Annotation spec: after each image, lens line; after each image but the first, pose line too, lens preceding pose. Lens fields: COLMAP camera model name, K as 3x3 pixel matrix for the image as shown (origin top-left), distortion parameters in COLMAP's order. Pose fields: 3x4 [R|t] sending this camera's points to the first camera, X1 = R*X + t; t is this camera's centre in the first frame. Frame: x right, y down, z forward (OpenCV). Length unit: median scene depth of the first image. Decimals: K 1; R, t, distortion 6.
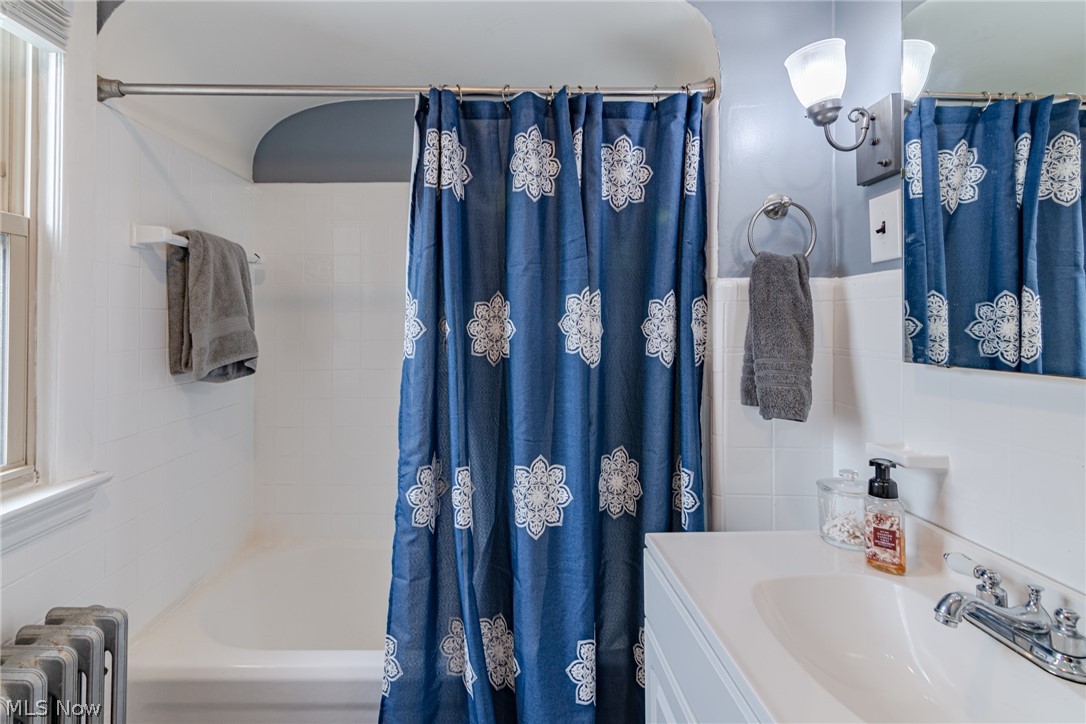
lens RADIAL K [[545.6, 0, 542.8], [0, 545.6, 313.1], [0, 0, 1]] dist [-0.000185, 0.000967]
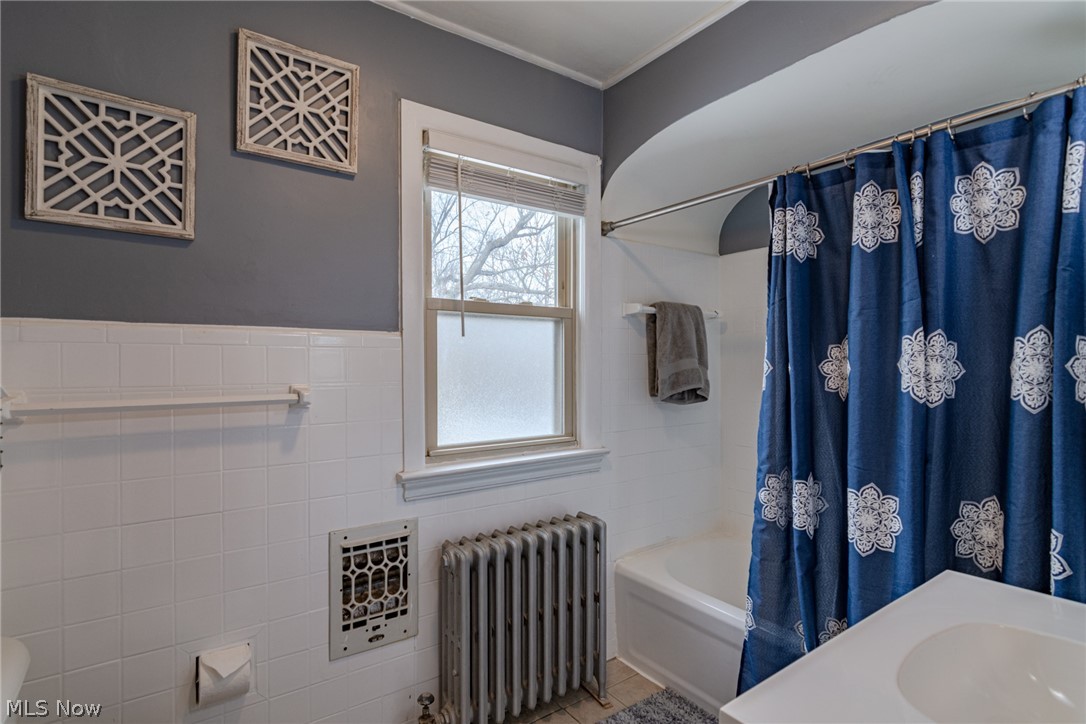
lens RADIAL K [[532.8, 0, 534.7], [0, 532.8, 359.2], [0, 0, 1]] dist [-0.000259, -0.000141]
pose [[0.568037, -0.006269, -0.822979, 0.482167], [0.014907, 0.999885, 0.002673, -0.002449], [0.822868, -0.013786, 0.568065, -0.161589]]
